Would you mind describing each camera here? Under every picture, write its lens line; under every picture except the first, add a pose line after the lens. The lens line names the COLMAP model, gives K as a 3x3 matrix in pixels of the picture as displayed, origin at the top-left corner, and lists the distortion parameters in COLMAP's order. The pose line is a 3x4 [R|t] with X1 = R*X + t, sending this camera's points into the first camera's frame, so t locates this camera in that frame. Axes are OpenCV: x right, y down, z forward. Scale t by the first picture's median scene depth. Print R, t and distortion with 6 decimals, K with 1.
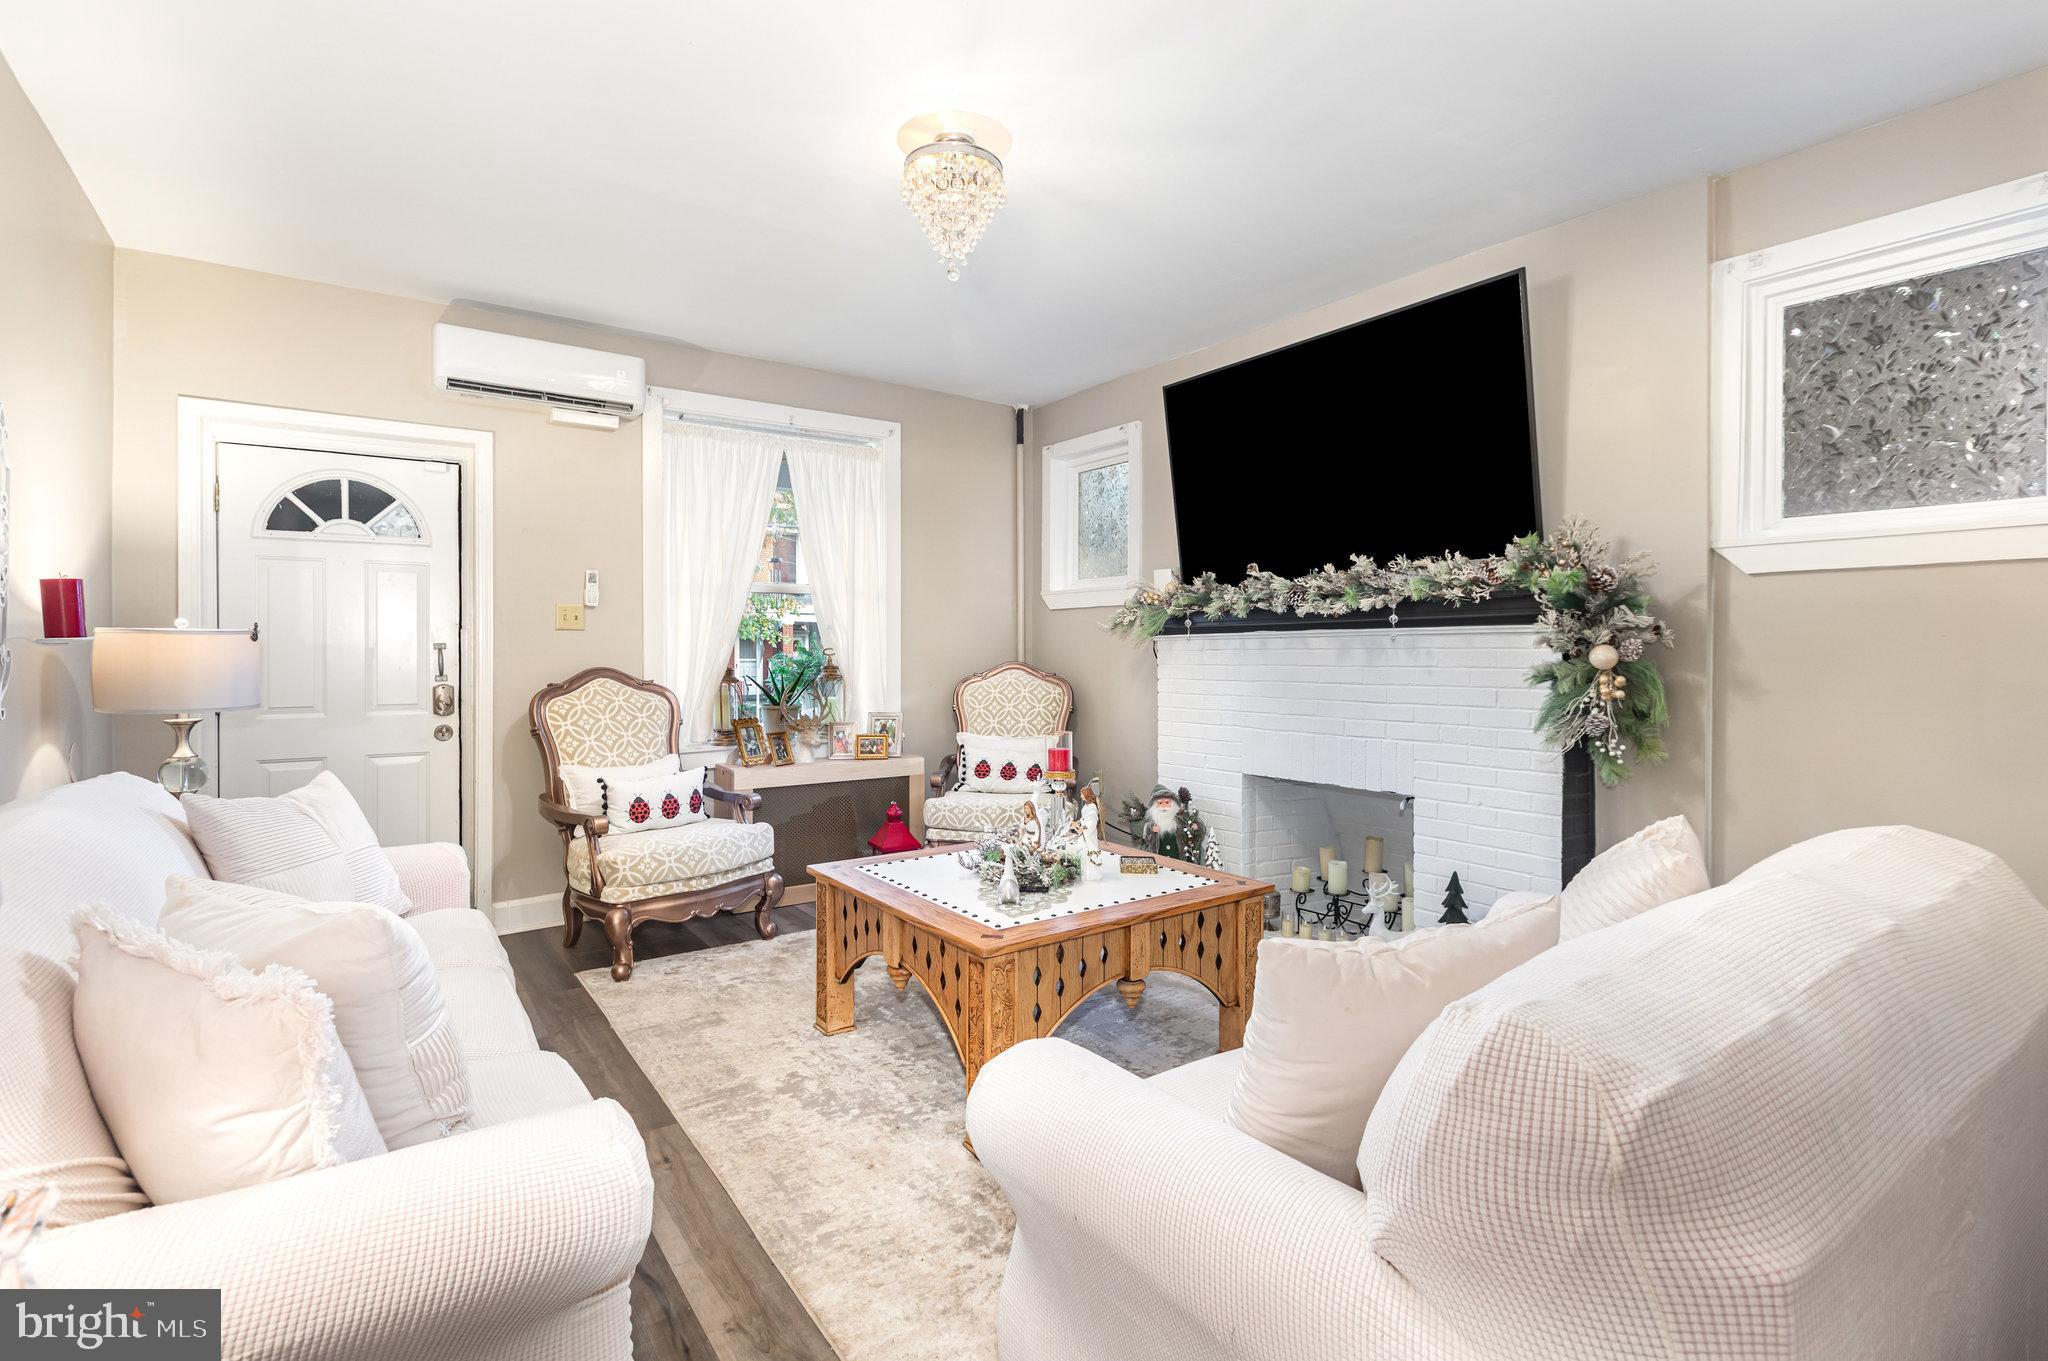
lens RADIAL K [[934.5, 0, 1022.2], [0, 934.5, 662.7], [0, 0, 1]] dist [-0.000097, -0.000286]
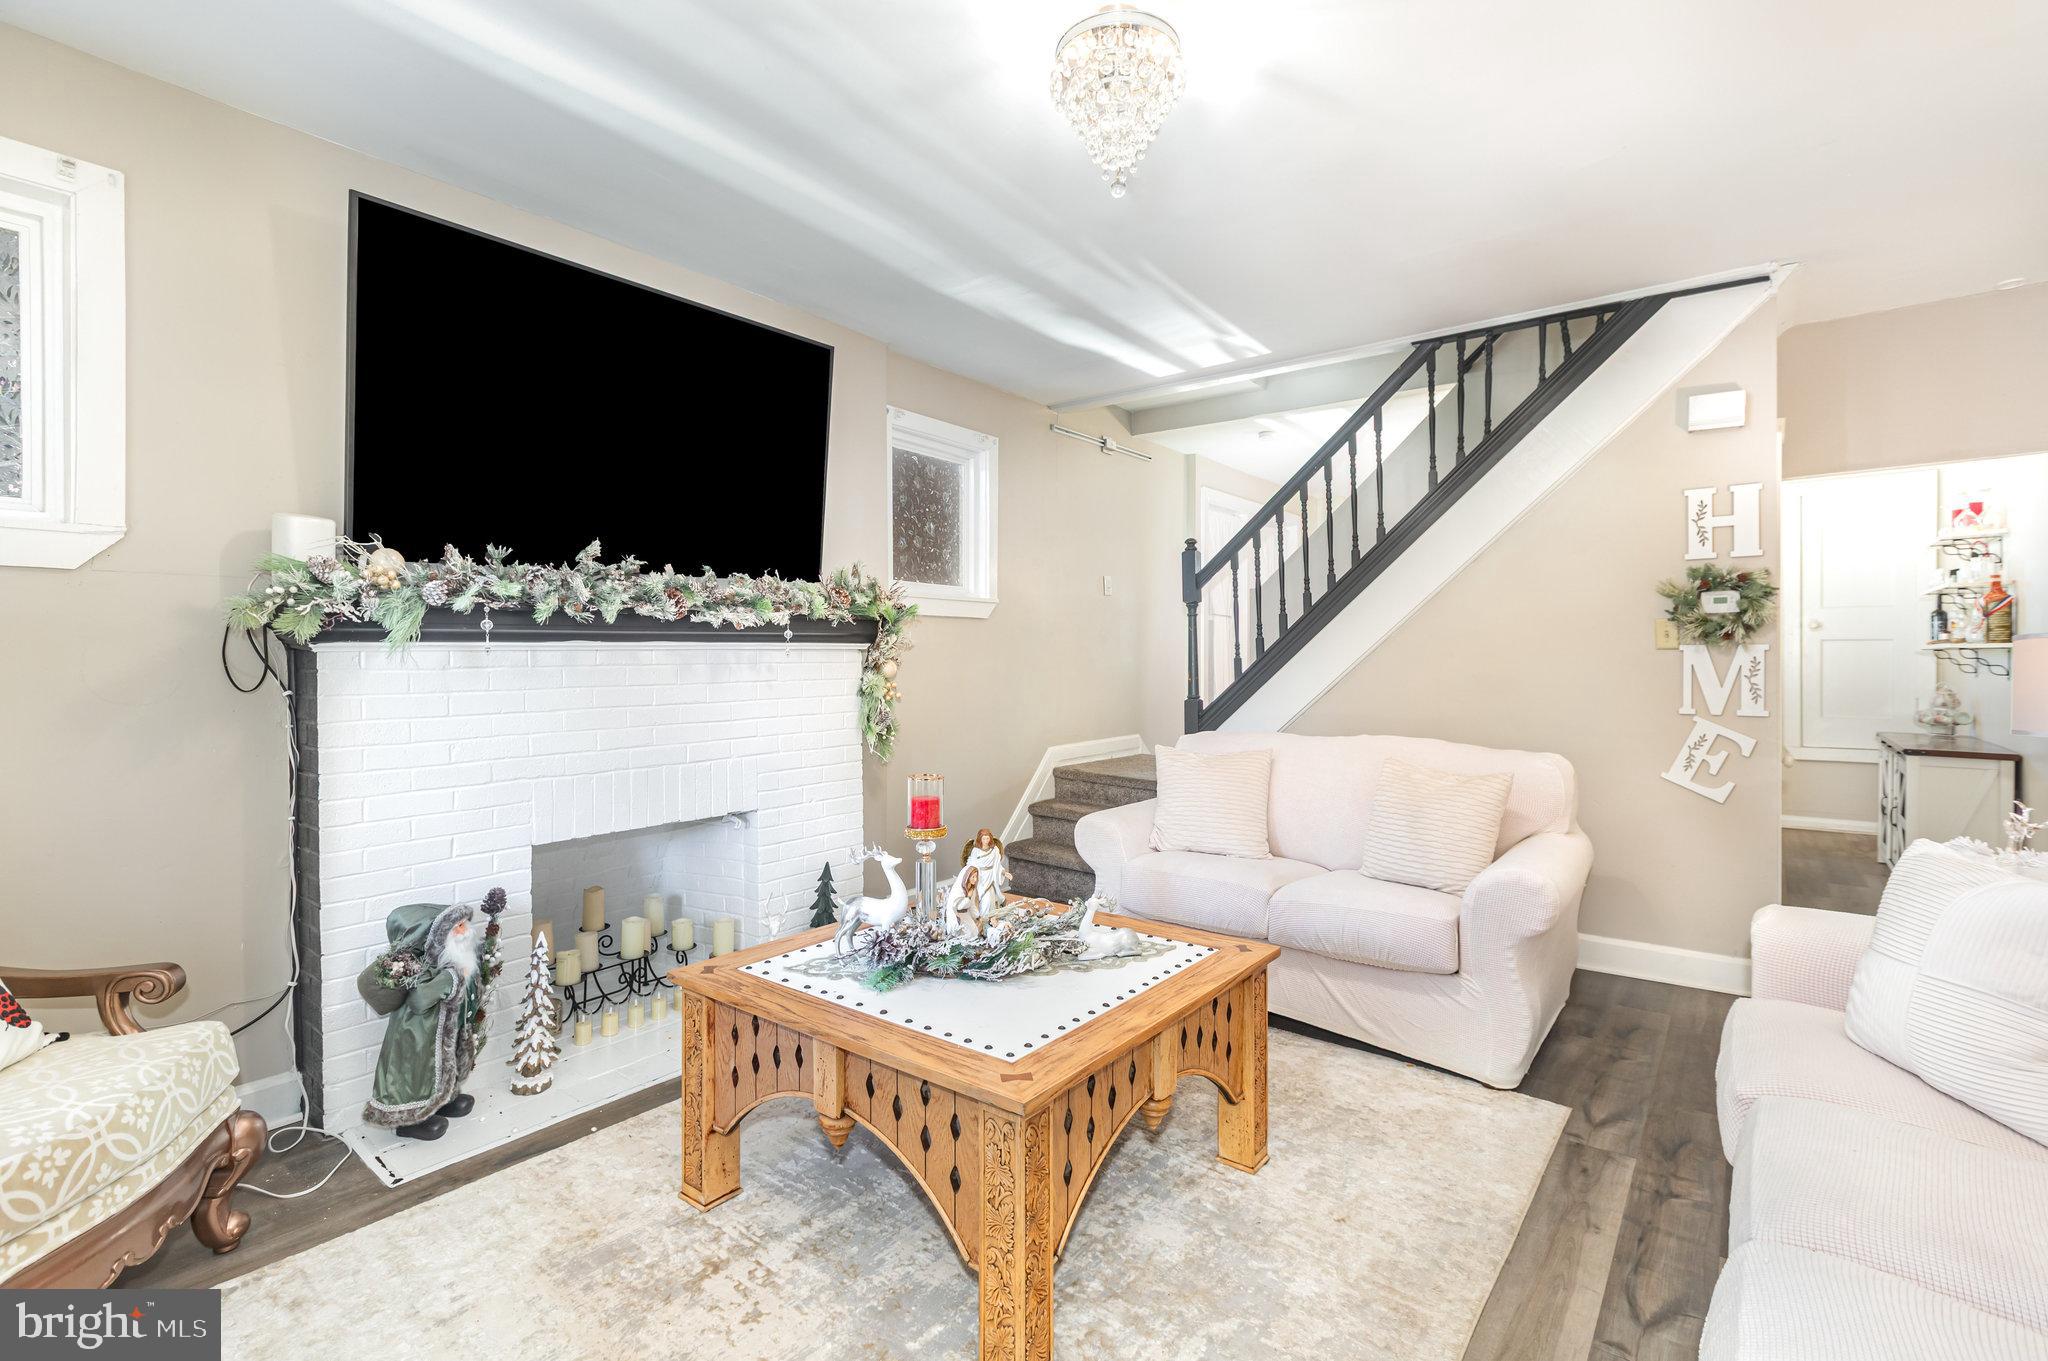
lens RADIAL K [[934.5, 0, 1022.1], [0, 934.5, 665.2], [0, 0, 1]] dist [-0.000097, -0.000286]
pose [[-0.272690, -0.002763, 0.962098, -0.632896], [0.016933, 0.999827, 0.007670, -0.016335], [-0.961953, 0.018383, -0.272597, 1.013279]]
